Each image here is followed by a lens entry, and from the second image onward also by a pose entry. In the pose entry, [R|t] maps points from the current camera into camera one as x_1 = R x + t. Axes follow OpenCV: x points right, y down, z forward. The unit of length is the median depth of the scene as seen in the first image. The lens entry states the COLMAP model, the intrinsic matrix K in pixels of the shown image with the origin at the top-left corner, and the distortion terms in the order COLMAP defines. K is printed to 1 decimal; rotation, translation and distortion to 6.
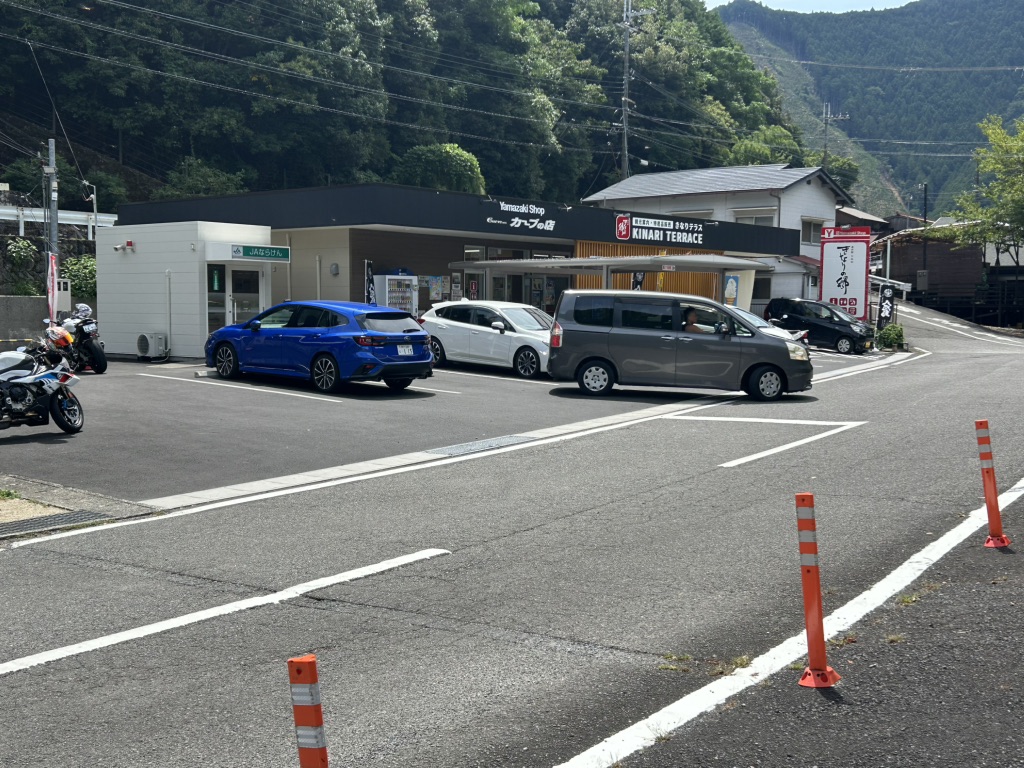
lens RADIAL K [[1320.0, 0, 528.4], [0, 1320.0, 387.4], [0, 0, 1]] dist [0.150878, -0.049371]
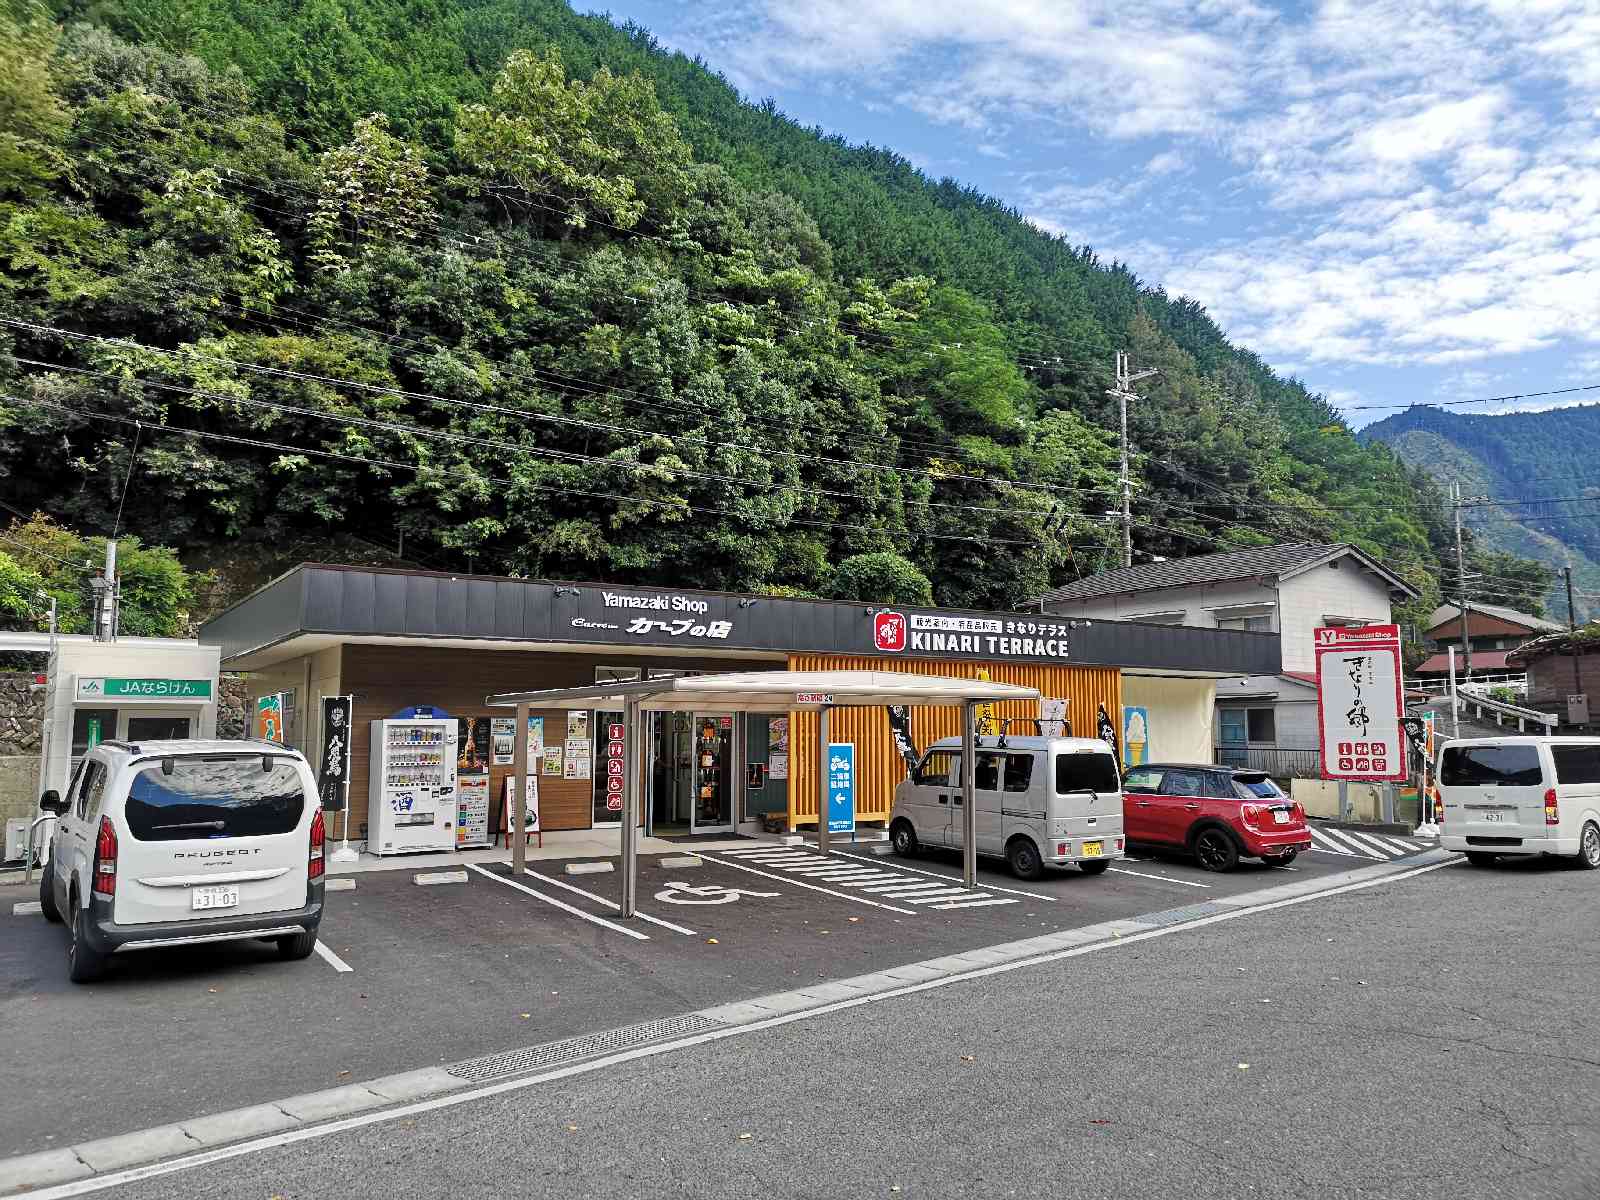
lens RADIAL K [[1298.8, 0, 785.6], [0, 1298.8, 609.7], [0, 0, 1]] dist [0.060940, -0.000712]
pose [[0.952061, -0.038947, -0.303419, 0.191303], [-0.009701, 0.987520, -0.157195, -0.034152], [0.305755, 0.152603, 0.939801, 0.394391]]
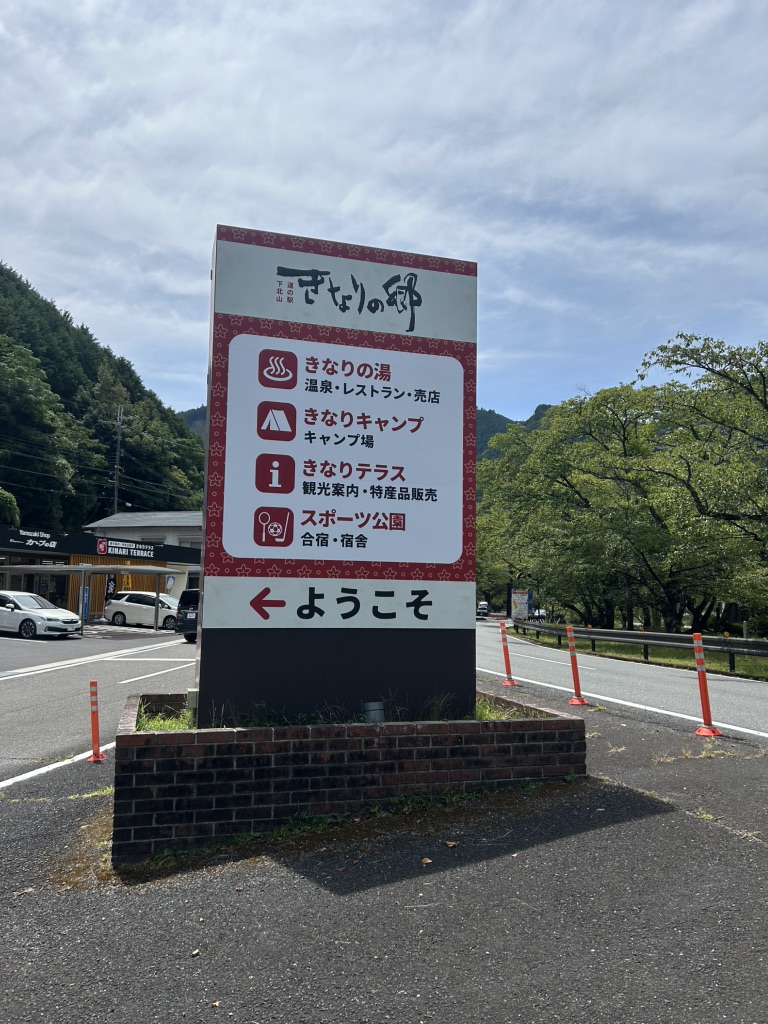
lens RADIAL K [[830.1, 0, 384.0], [0, 830.1, 512.0], [0, 0, 1]] dist [0.055067, -0.002993]
pose [[0.931882, 0.048109, 0.359558, 0.020105], [0.008882, 0.987844, -0.155192, 0.002430], [-0.362654, 0.147814, 0.920127, -0.098281]]
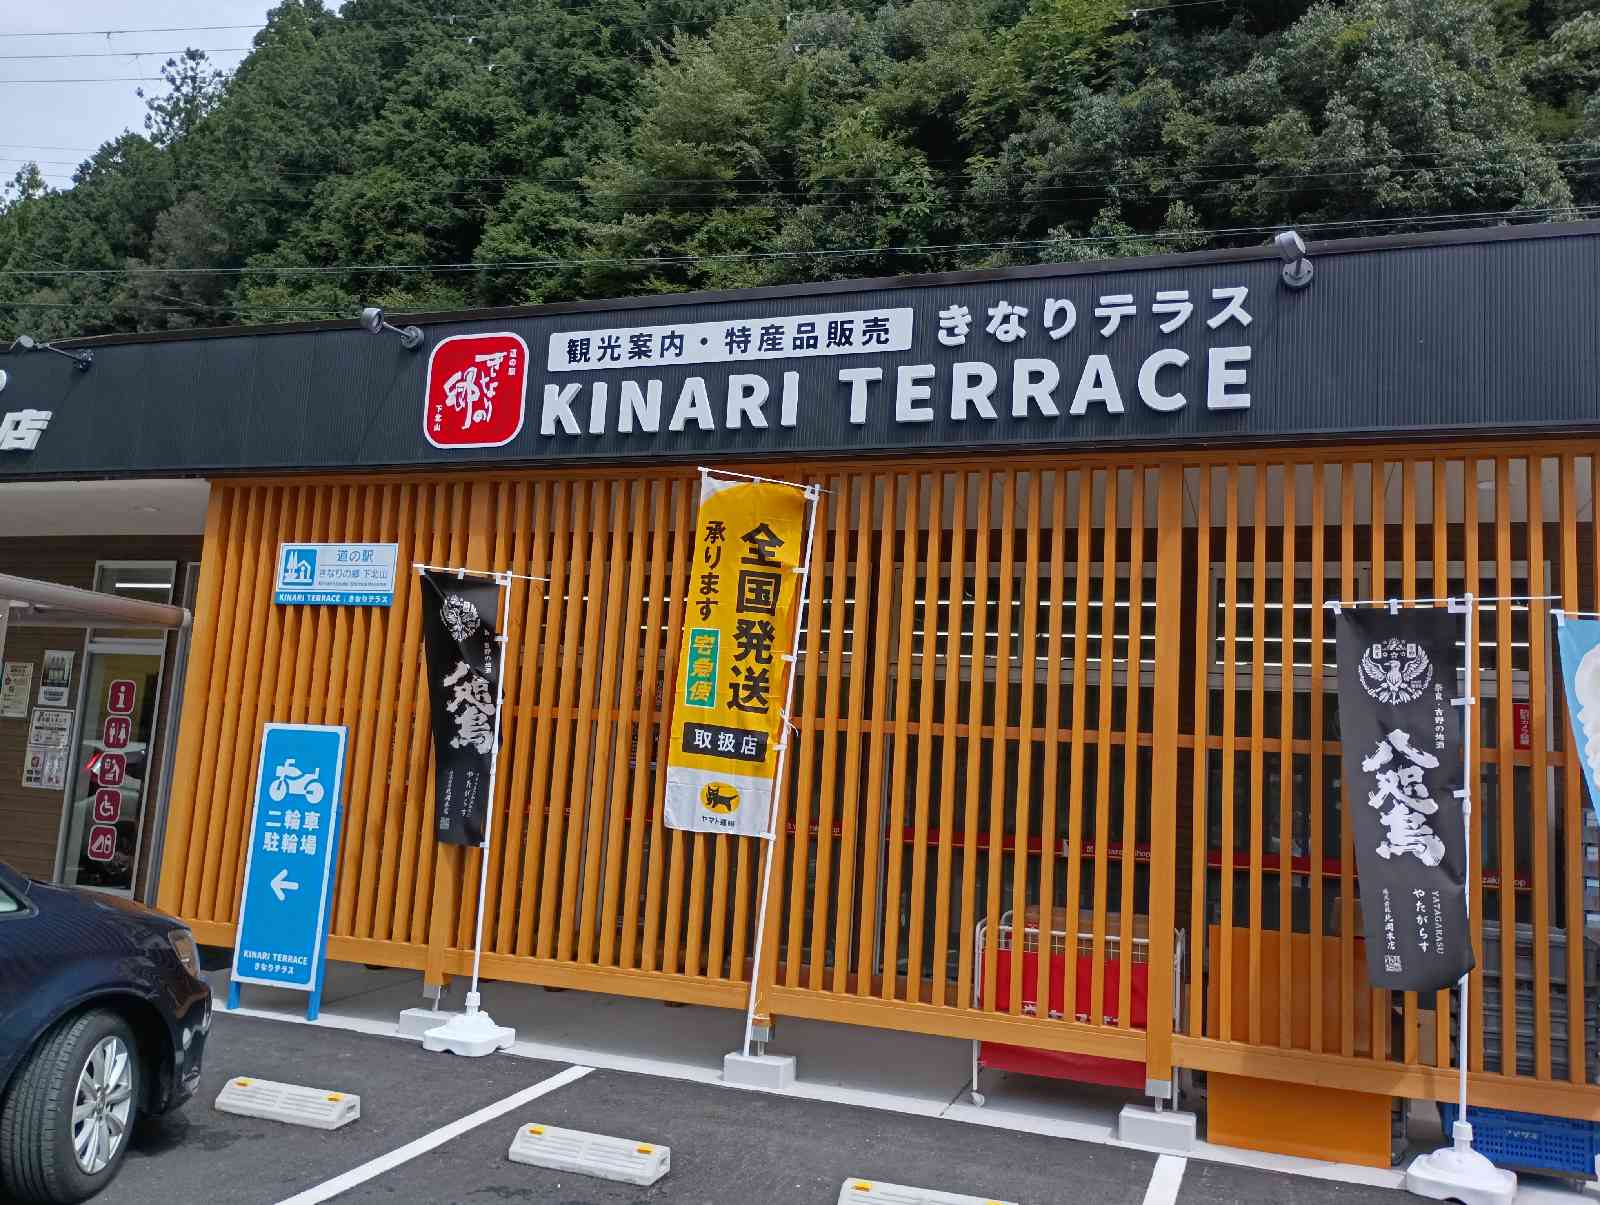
lens RADIAL K [[1297.0, 0, 799.9], [0, 1297.0, 594.9], [0, 0, 1]] dist [0.055067, -0.002993]
pose [[0.328862, -0.116385, -0.937179, 0.247769], [-0.109924, 0.980914, -0.160390, -0.059910], [0.937959, 0.155764, 0.309792, 0.916445]]
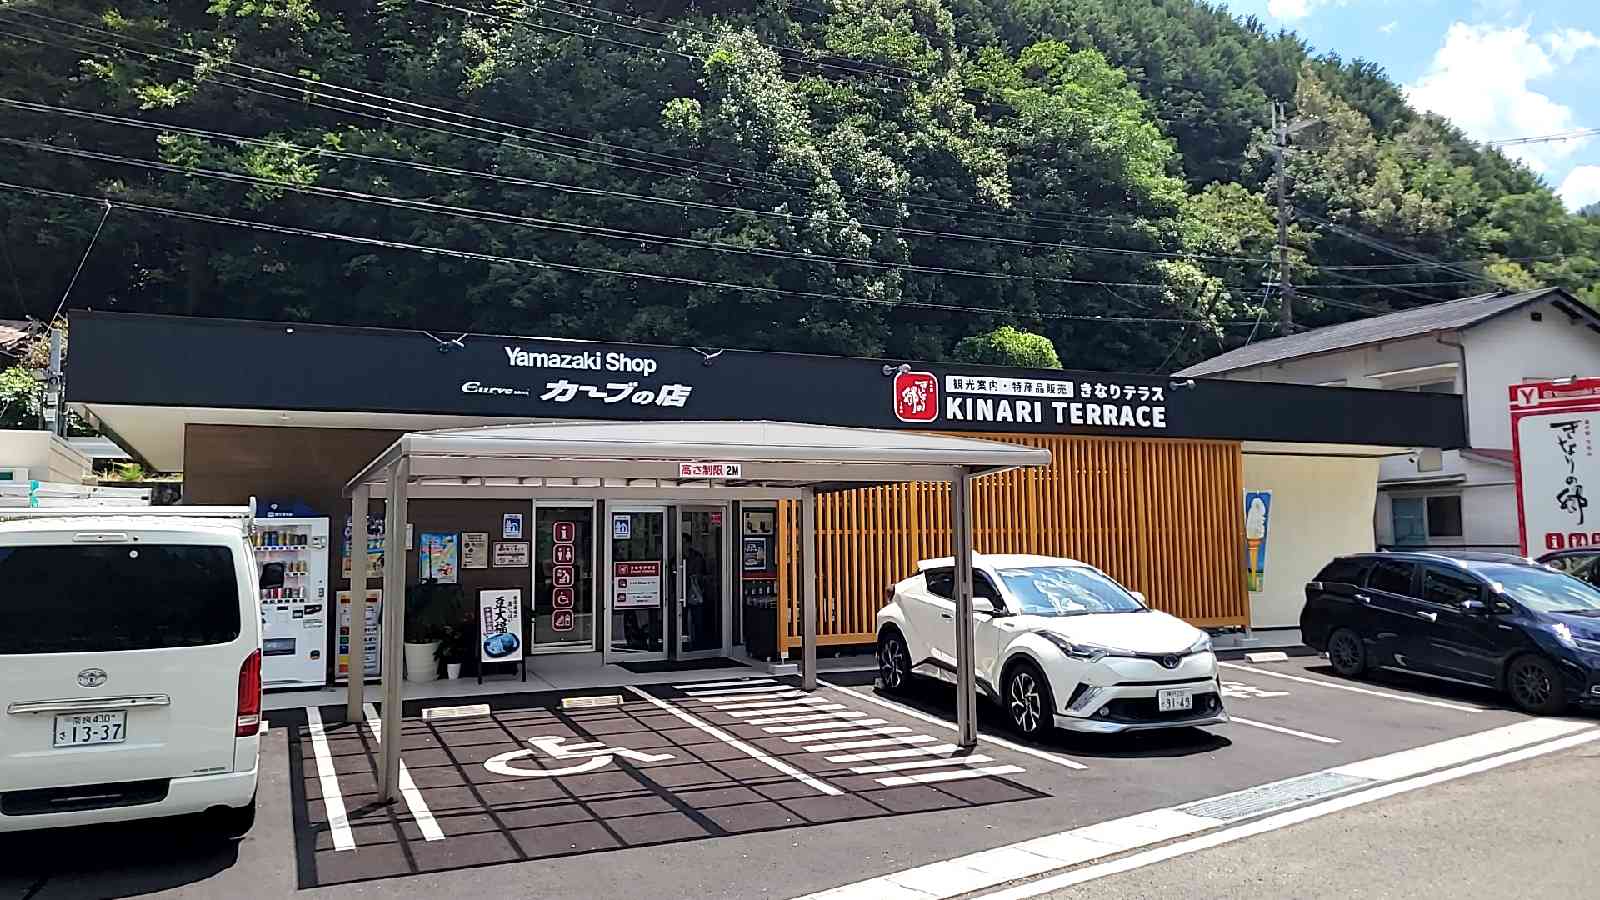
lens RADIAL K [[1255.7, 0, 800.0], [0, 1255.7, 450.0], [0, 0, 1]] dist [0.039372, 0.003416]
pose [[0.901894, -0.057769, -0.428077, 0.206259], [-0.002329, 0.990352, -0.138553, -0.038003], [0.431951, 0.125957, 0.893058, 0.546494]]
